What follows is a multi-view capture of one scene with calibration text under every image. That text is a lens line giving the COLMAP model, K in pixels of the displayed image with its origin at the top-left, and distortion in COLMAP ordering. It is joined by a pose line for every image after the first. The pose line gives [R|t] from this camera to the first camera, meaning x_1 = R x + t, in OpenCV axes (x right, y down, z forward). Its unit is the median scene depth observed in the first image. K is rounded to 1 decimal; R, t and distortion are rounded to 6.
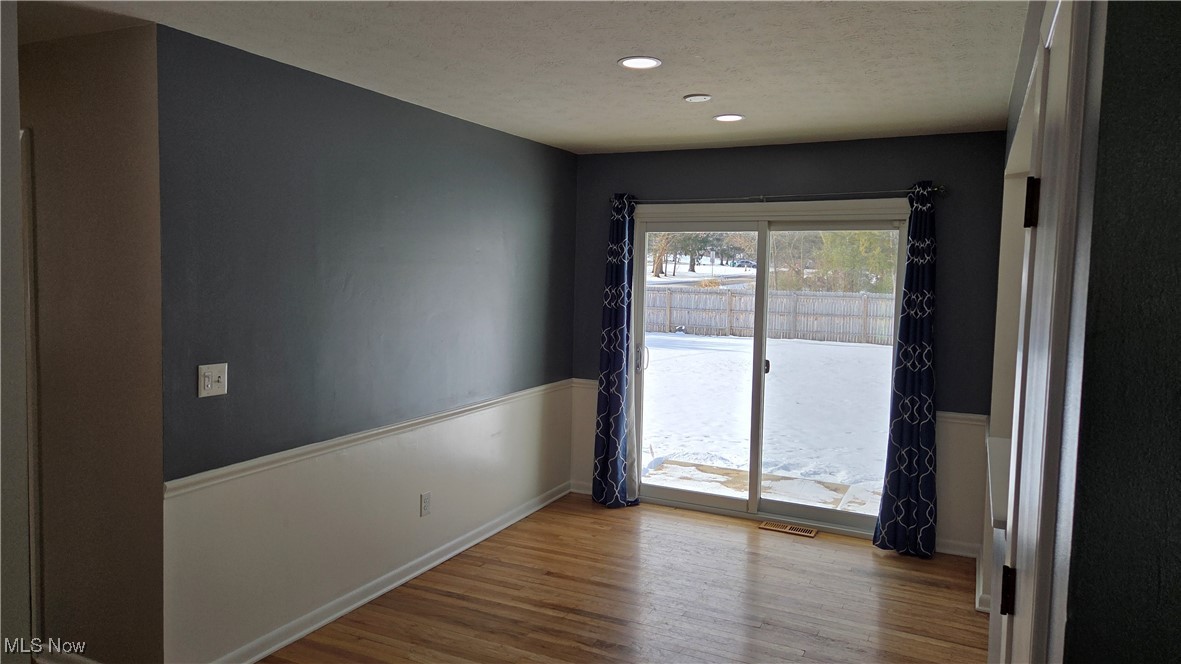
lens RADIAL K [[784.0, 0, 589.2], [0, 784.0, 317.5], [0, 0, 1]] dist [0.002534, 0.000165]
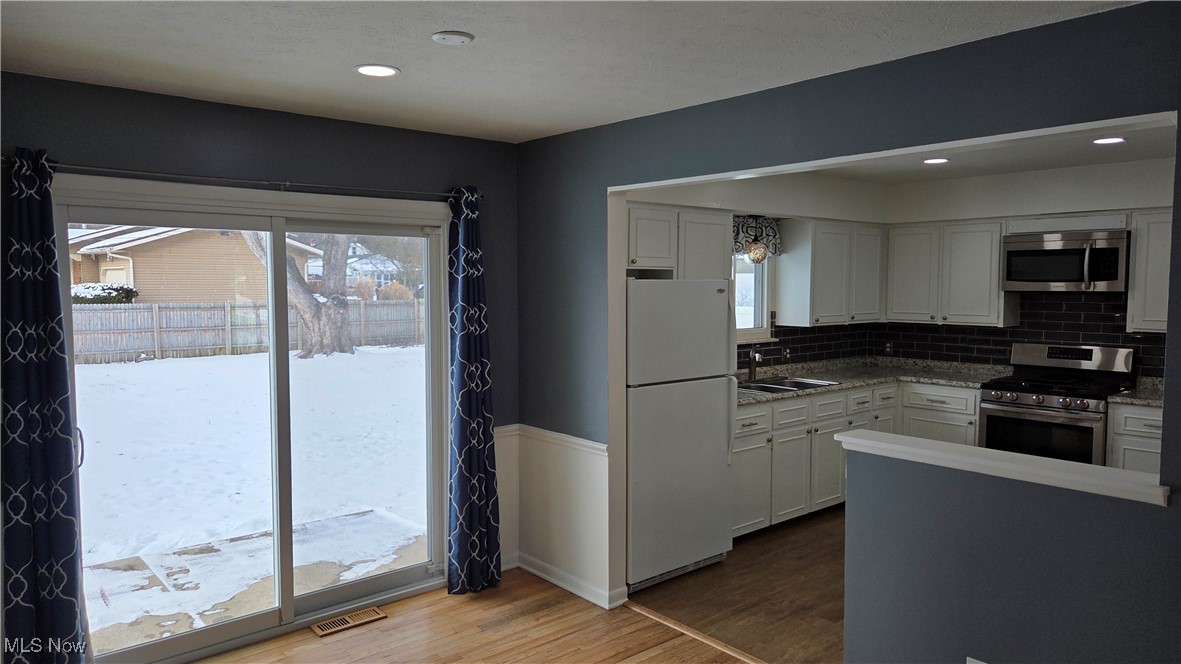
lens RADIAL K [[784.9, 0, 590.5], [0, 784.9, 332.0], [0, 0, 1]] dist [0.042117, -0.000002]
pose [[0.388205, -0.079893, 0.918103, -0.377131], [0.063213, 0.996197, 0.059960, -0.048751], [-0.919402, 0.034760, 0.391779, 0.507898]]
